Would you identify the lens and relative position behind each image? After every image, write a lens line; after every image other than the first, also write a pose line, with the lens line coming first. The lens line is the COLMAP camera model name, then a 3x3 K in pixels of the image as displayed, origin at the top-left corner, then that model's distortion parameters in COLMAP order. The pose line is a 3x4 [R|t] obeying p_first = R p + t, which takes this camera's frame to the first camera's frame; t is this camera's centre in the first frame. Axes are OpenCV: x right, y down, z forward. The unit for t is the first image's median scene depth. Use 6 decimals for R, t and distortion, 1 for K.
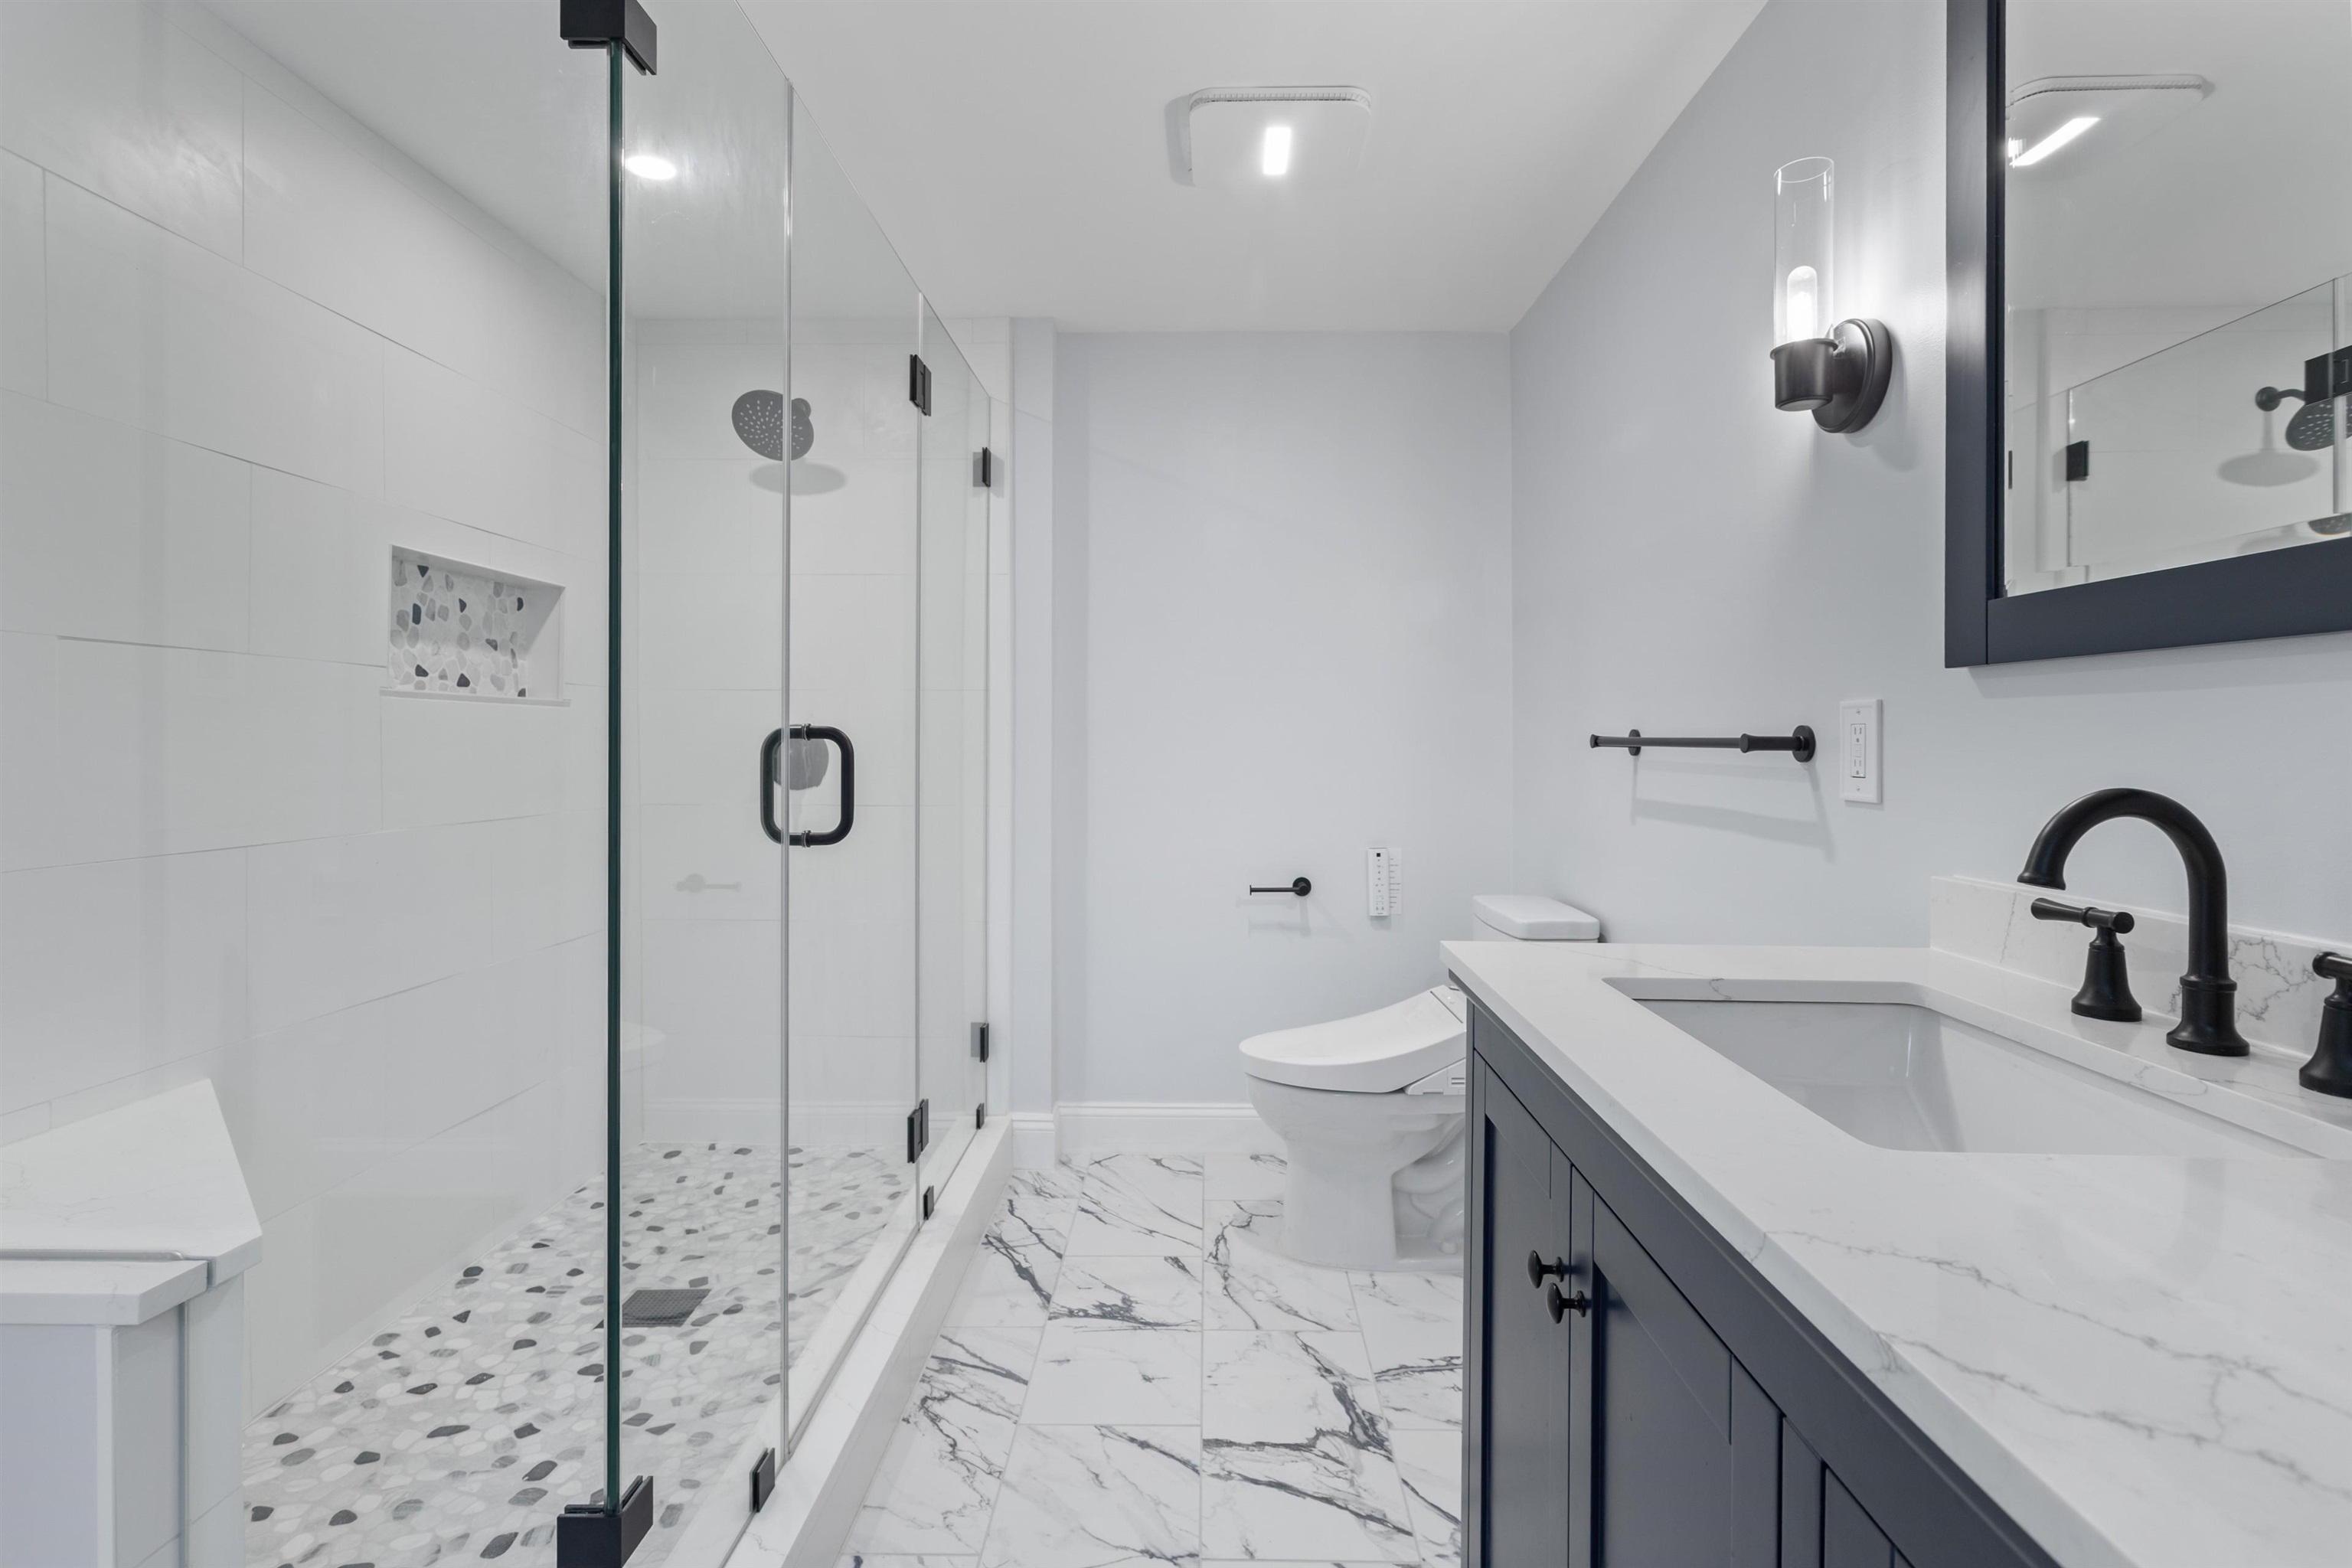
lens RADIAL K [[1131.1, 0, 1174.8], [0, 1131.1, 742.8], [0, 0, 1]] dist [-0.000889, 0.000336]
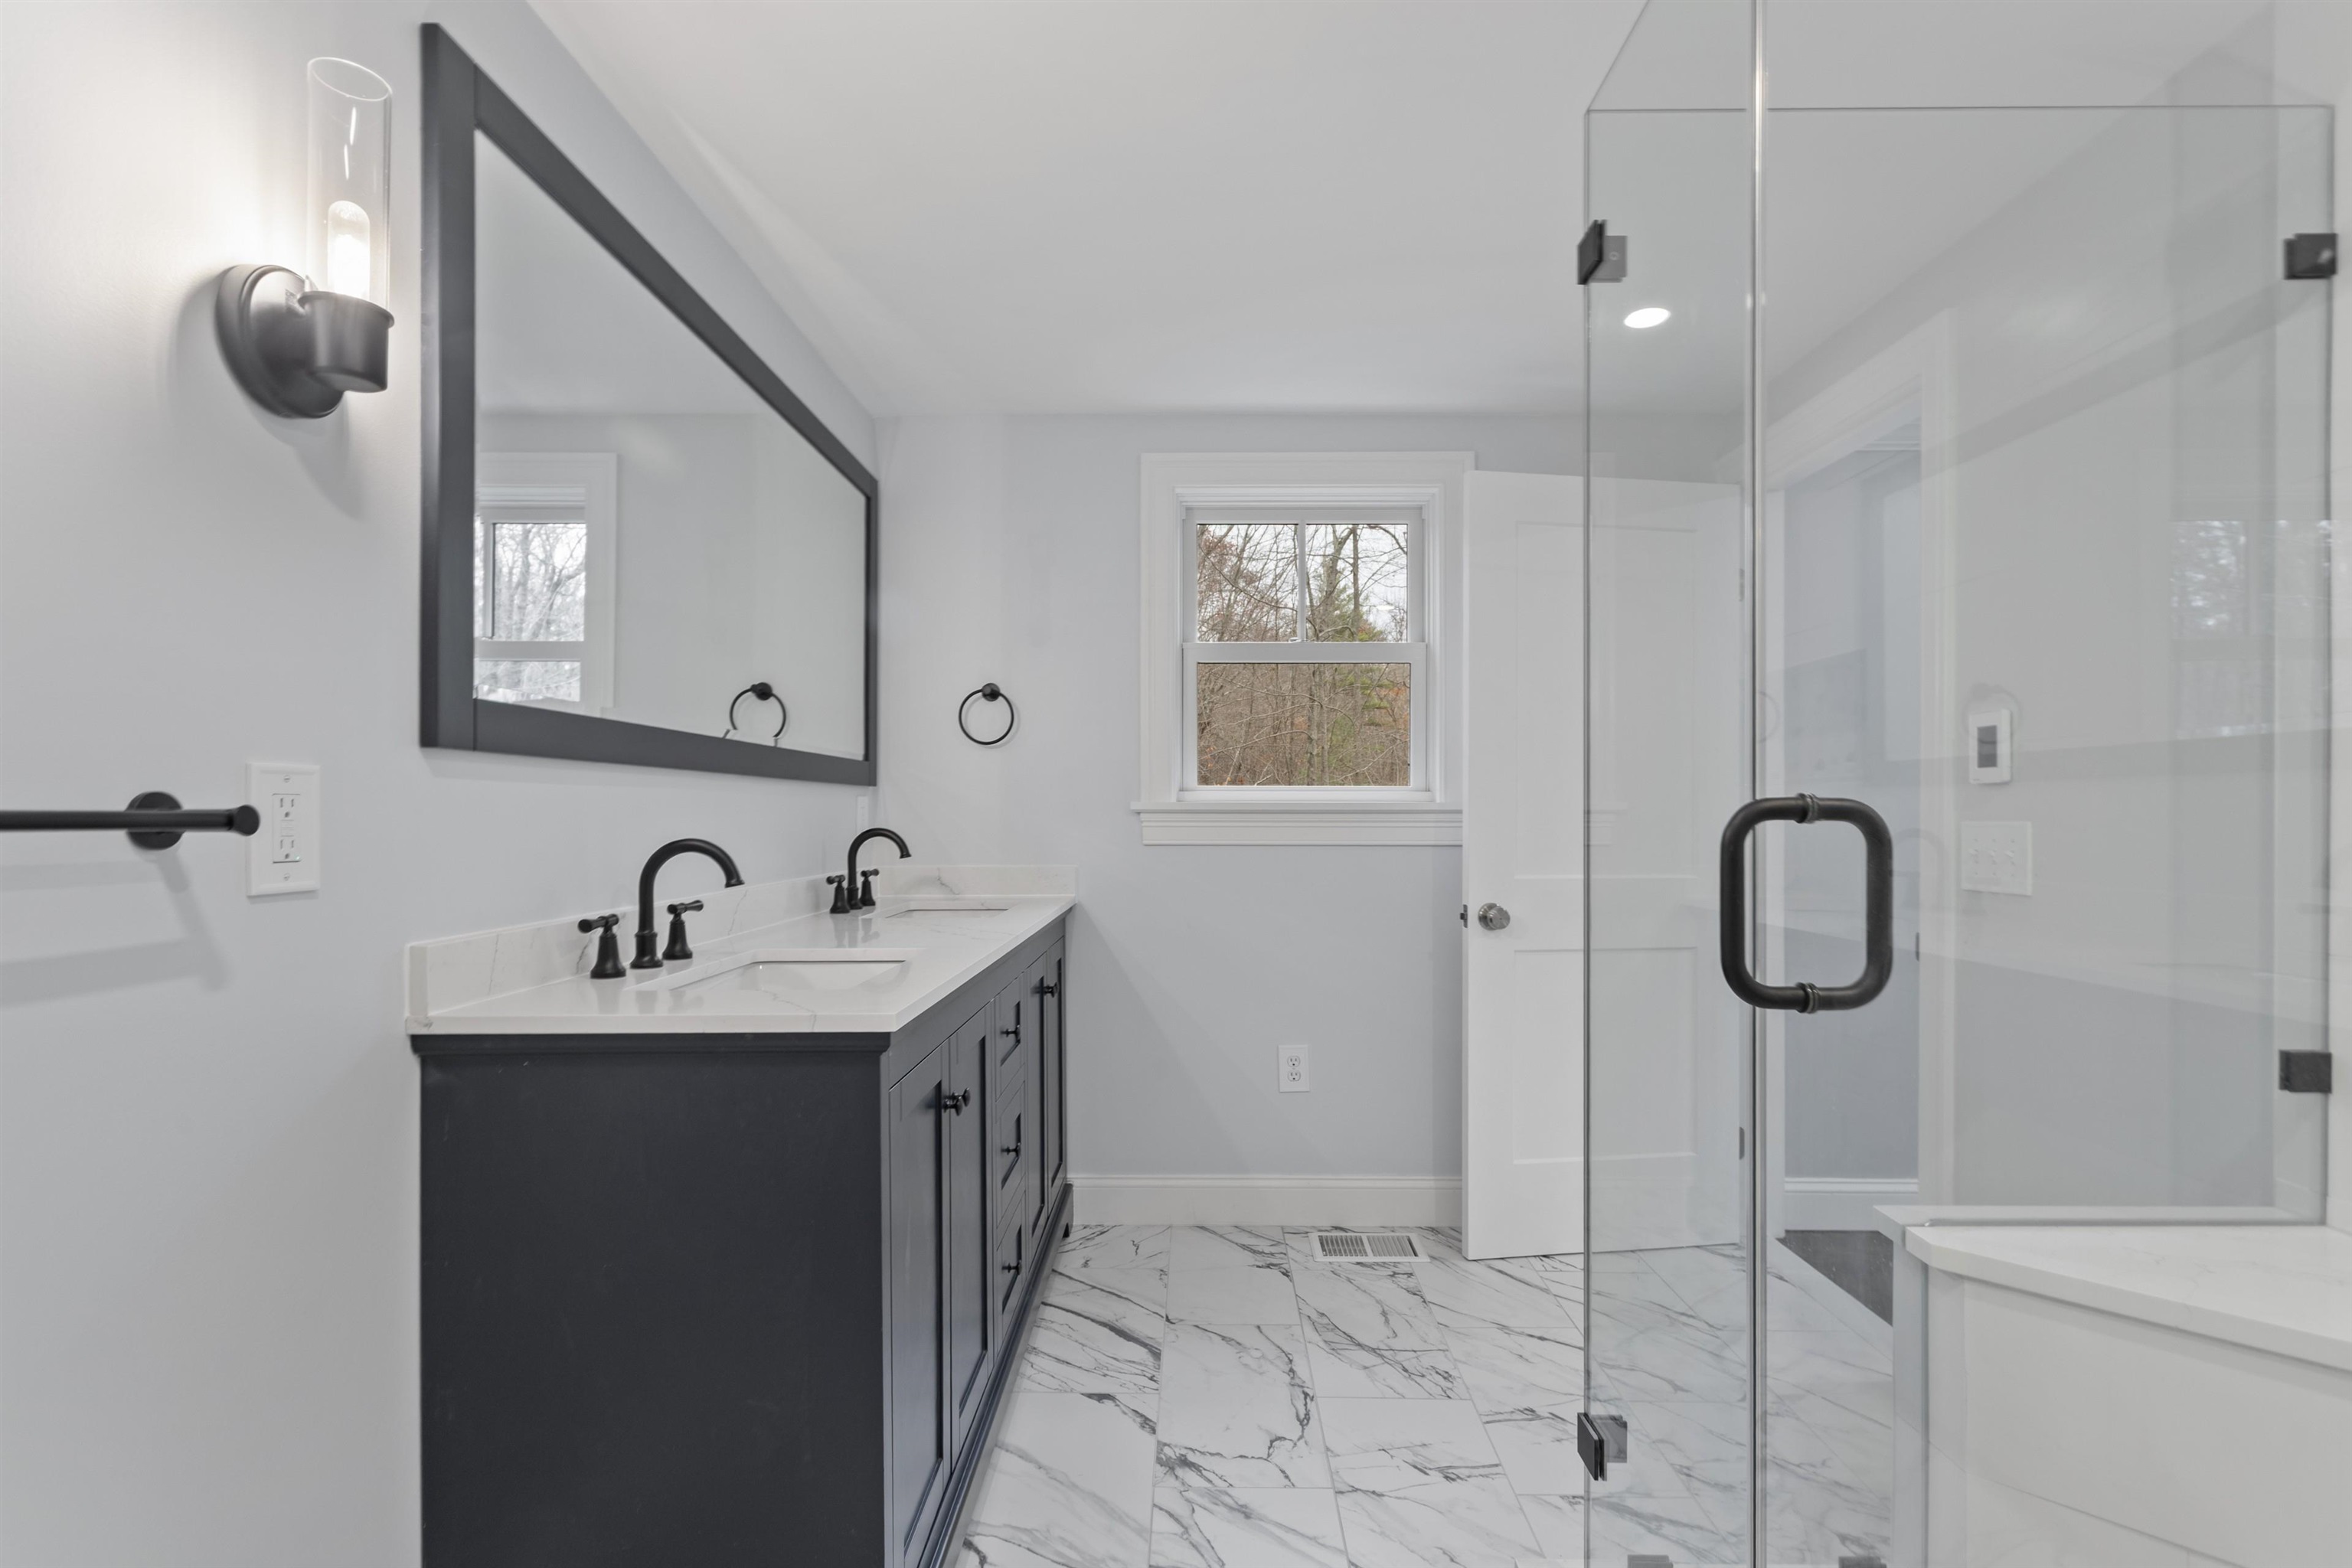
lens RADIAL K [[1129.7, 0, 1176.0], [0, 1129.7, 784.0], [0, 0, 1]] dist [0.000769, 0.000239]
pose [[-0.999100, -0.008267, -0.041604, 0.020652], [-0.007232, 0.999662, -0.024975, -0.007028], [0.041797, -0.024651, -0.998822, 1.527031]]
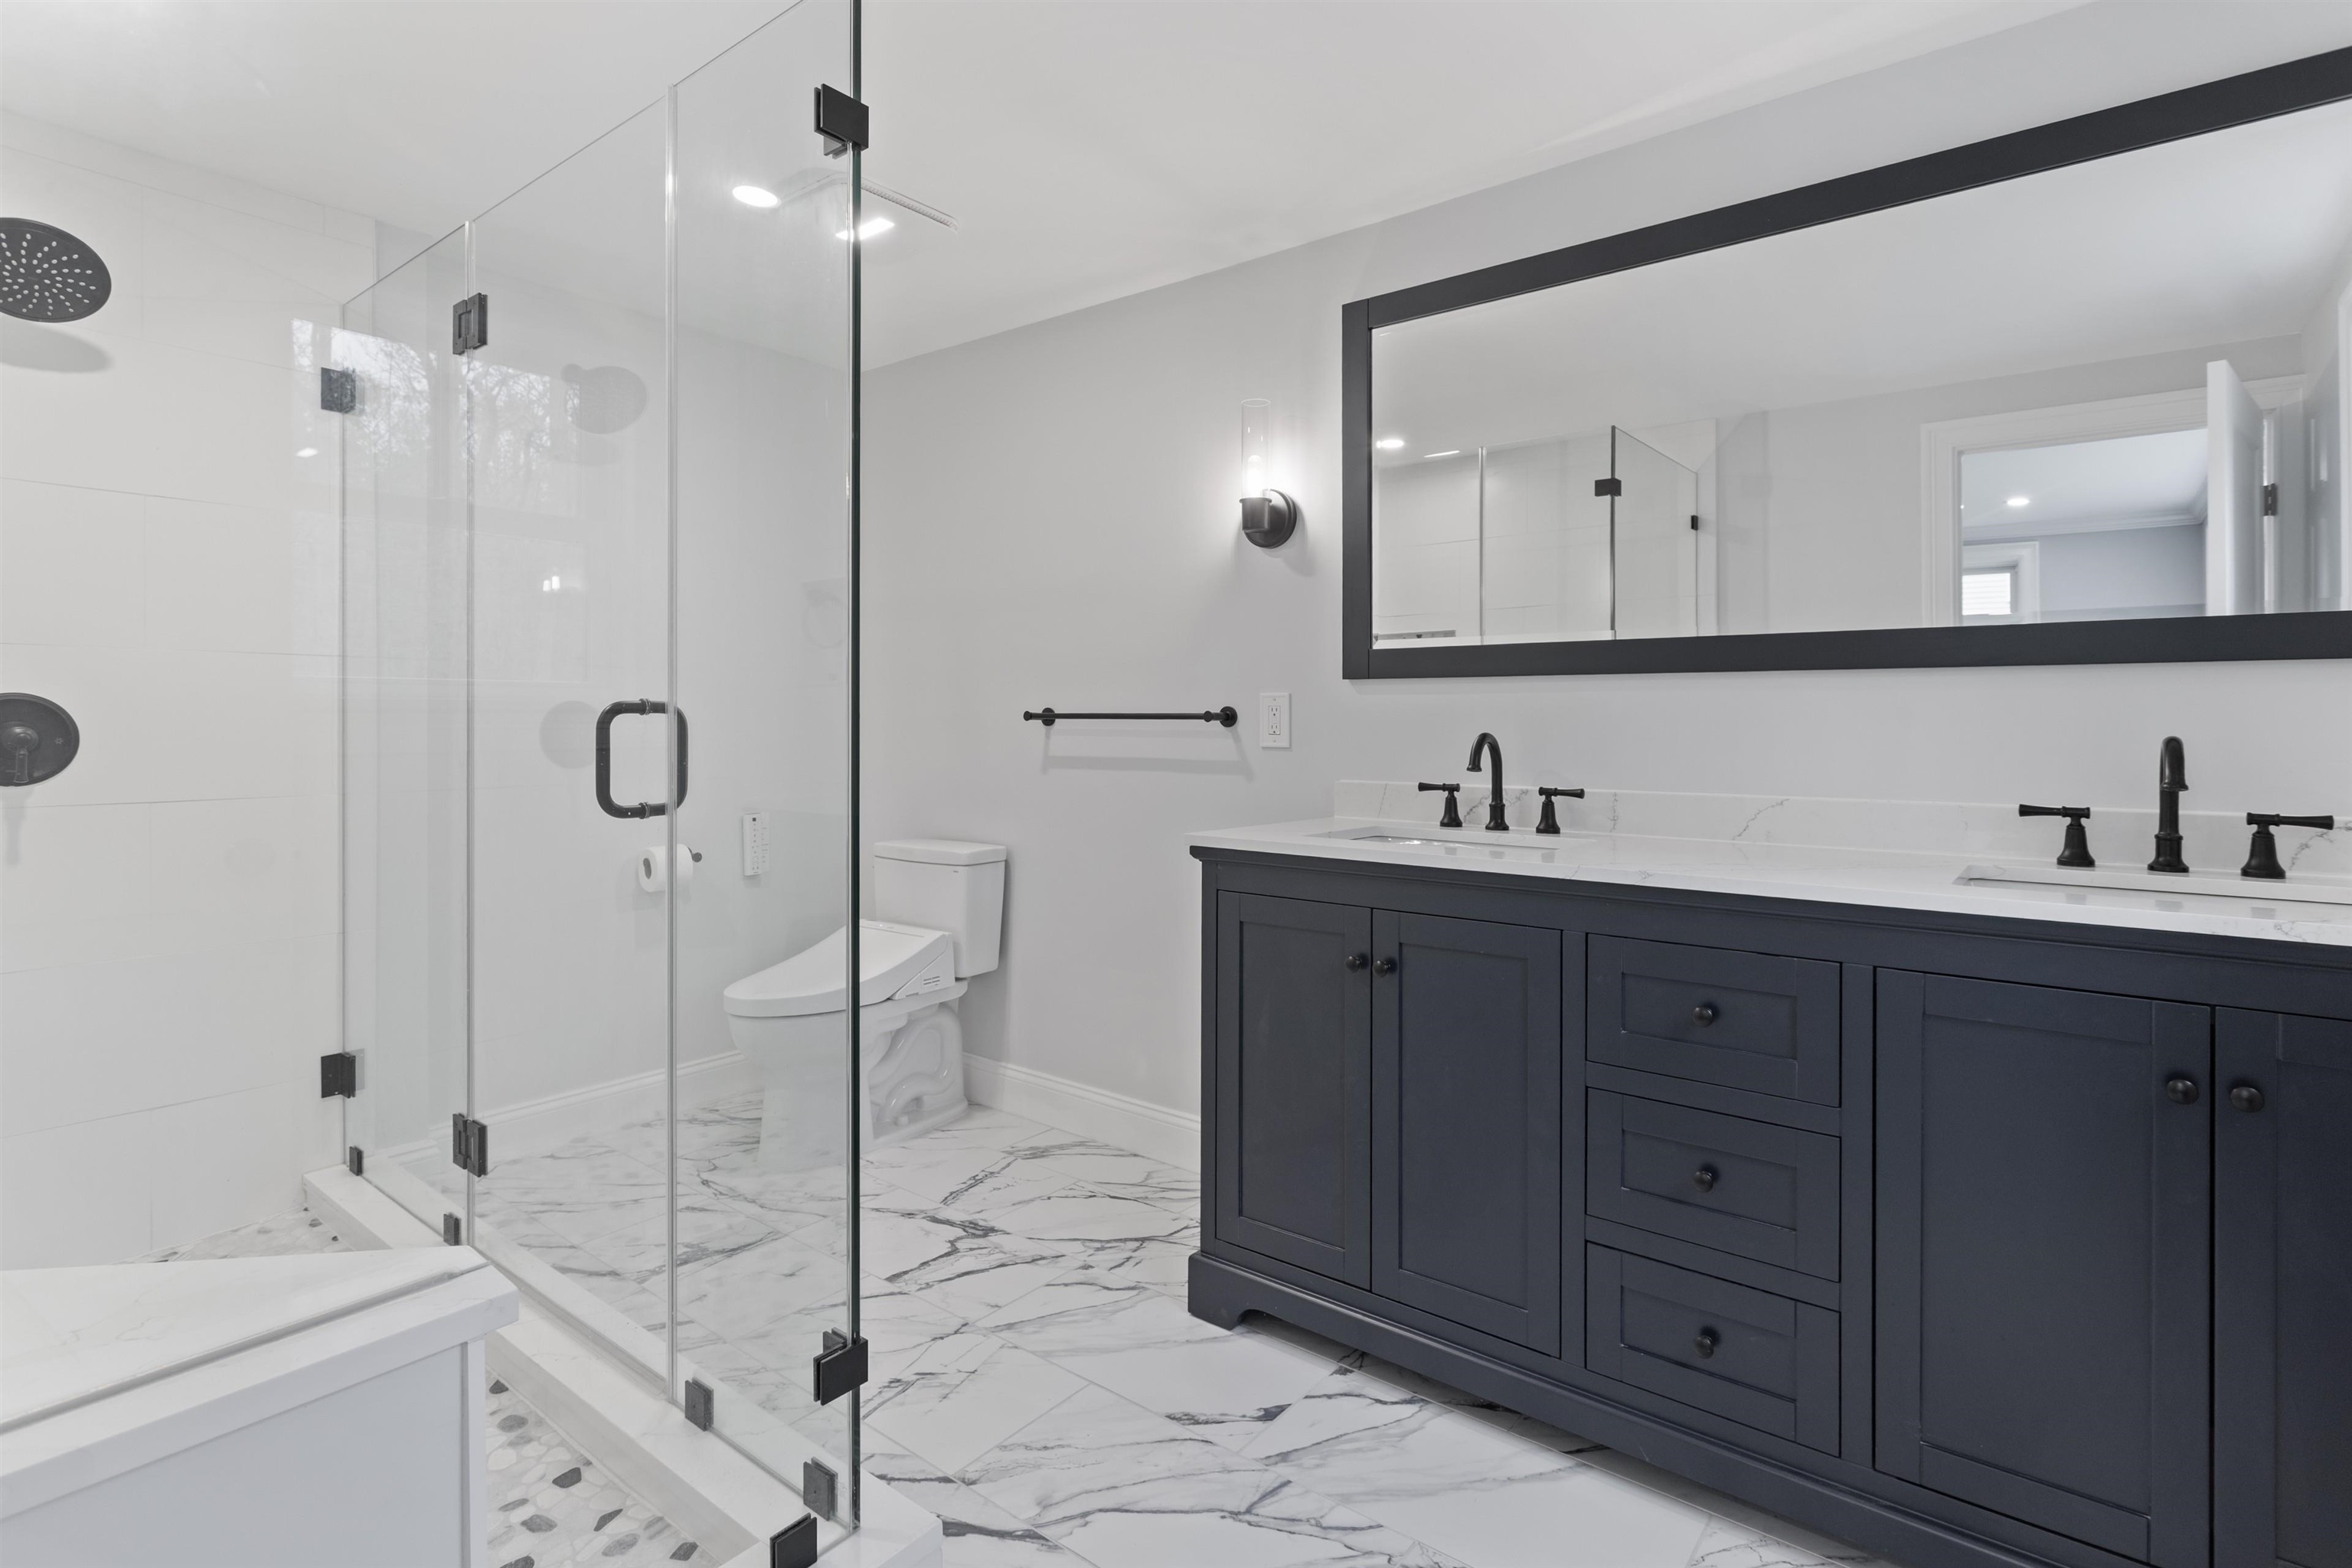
lens RADIAL K [[1170.8, 0, 1188.6], [0, 1170.8, 728.9], [0, 0, 1]] dist [0.002008, 0.000490]
pose [[0.598722, -0.010561, 0.800887, -0.869883], [0.003041, 0.999936, 0.010912, -0.000259], [-0.800951, -0.004098, 0.598716, -0.036948]]
